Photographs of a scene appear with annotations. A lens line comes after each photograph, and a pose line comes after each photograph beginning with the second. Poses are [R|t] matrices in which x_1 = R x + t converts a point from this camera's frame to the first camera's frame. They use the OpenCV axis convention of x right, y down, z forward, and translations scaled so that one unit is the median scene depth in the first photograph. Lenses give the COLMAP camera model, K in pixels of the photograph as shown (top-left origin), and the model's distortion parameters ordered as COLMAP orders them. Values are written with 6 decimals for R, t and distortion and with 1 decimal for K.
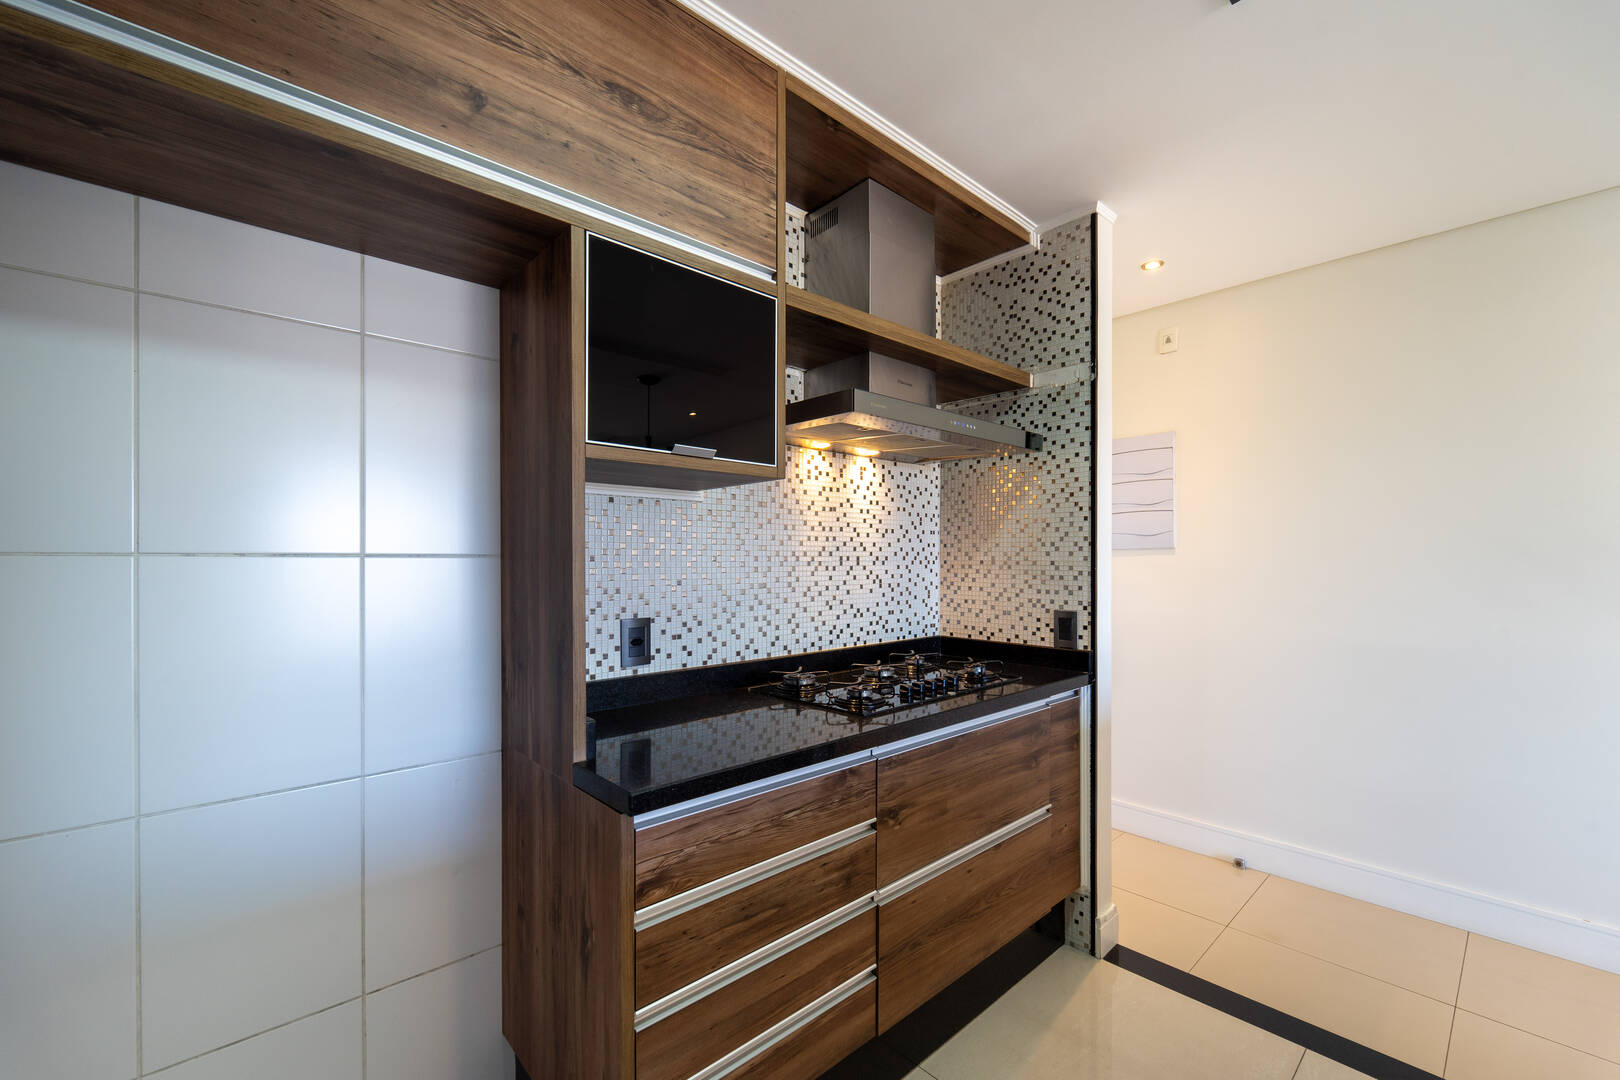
lens RADIAL K [[647.4, 0, 805.6], [0, 647.4, 559.3], [0, 0, 1]] dist [0.000961, -0.002673]
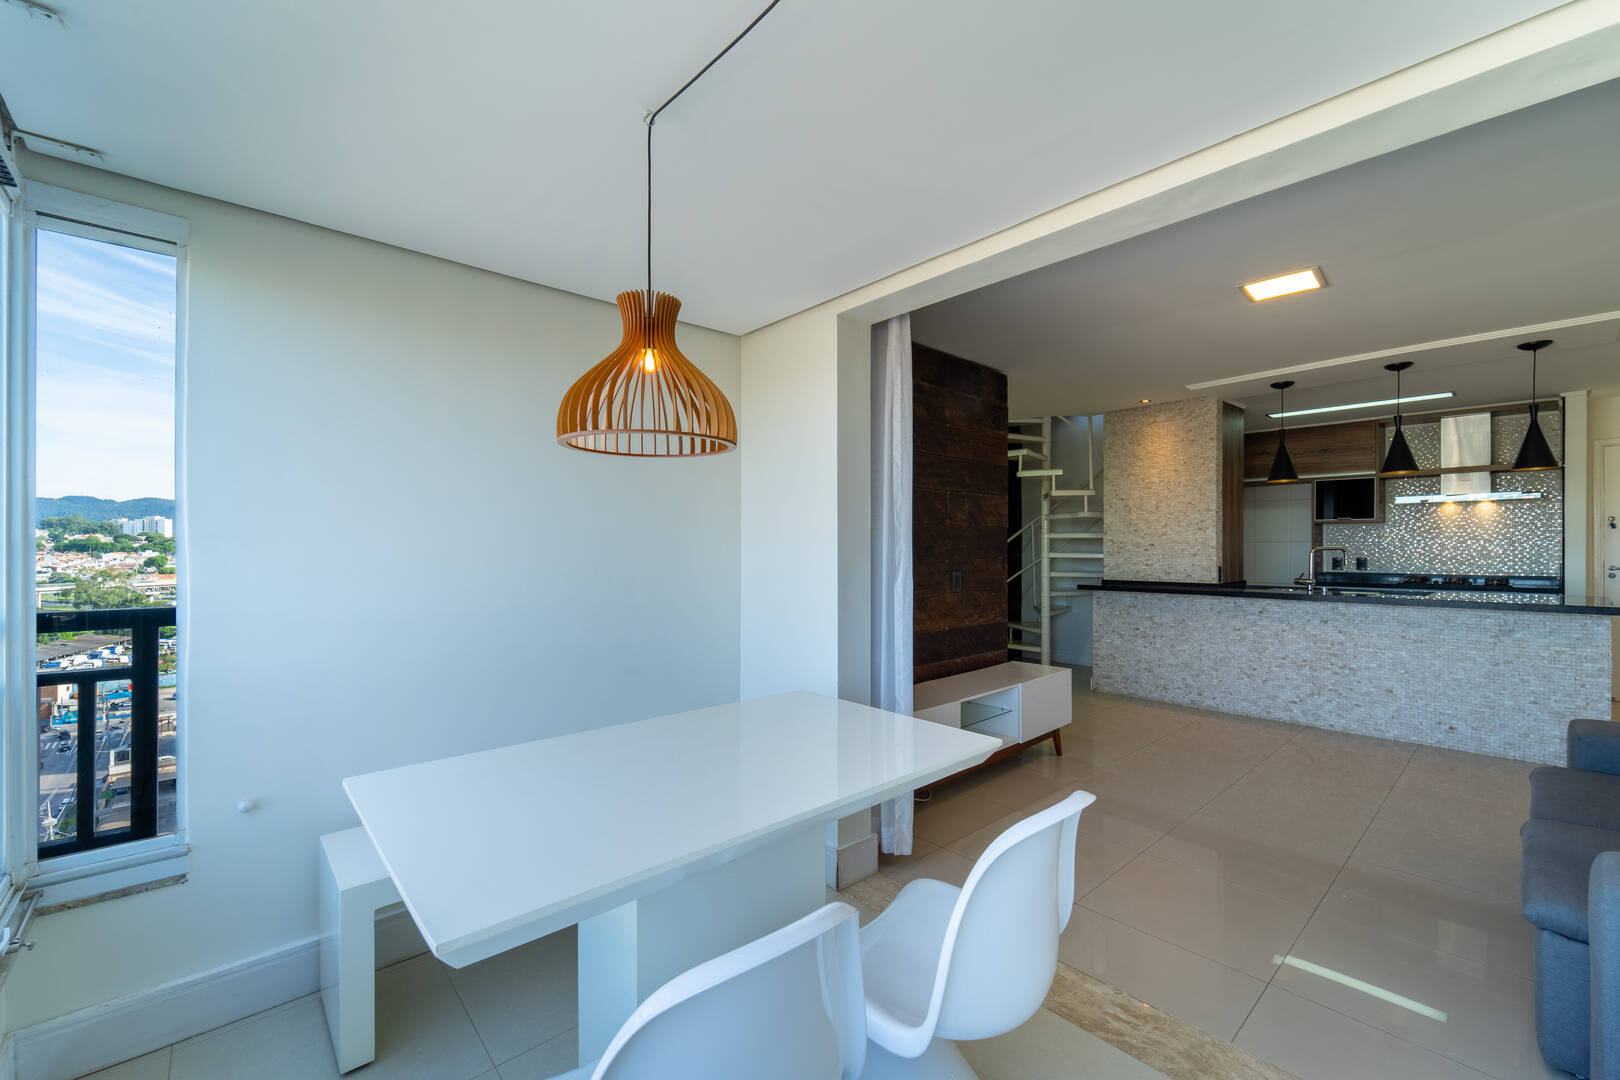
lens RADIAL K [[647.4, 0, 818.3], [0, 647.4, 547.4], [0, 0, 1]] dist [0.000961, -0.002673]
pose [[-0.012939, 0.007279, -0.999890, 2.867932], [0.003848, 0.999966, 0.007230, -0.005911], [0.999909, -0.003754, -0.012967, -1.720803]]
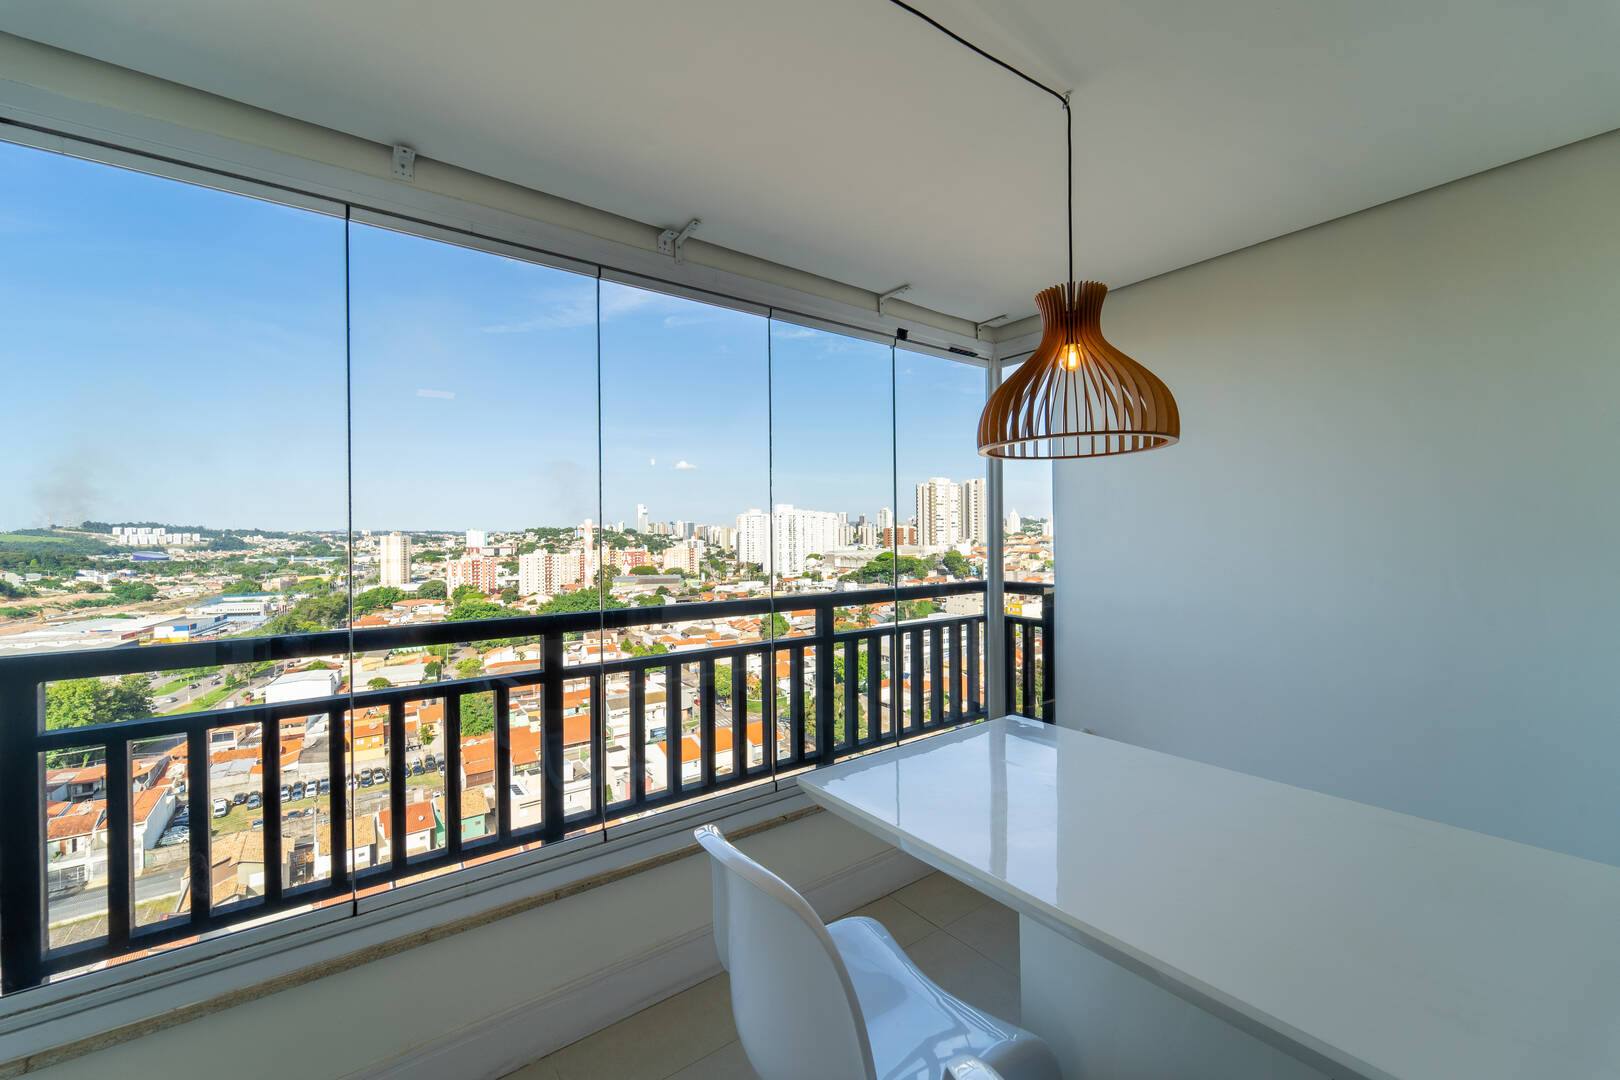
lens RADIAL K [[647.4, 0, 801.5], [0, 647.4, 526.8], [0, 0, 1]] dist [0.000961, -0.002673]
pose [[-0.992785, 0.020545, 0.118137, 2.408668], [0.019258, 0.999742, -0.012030, -0.025114], [-0.118353, -0.009668, -0.992924, -1.284917]]
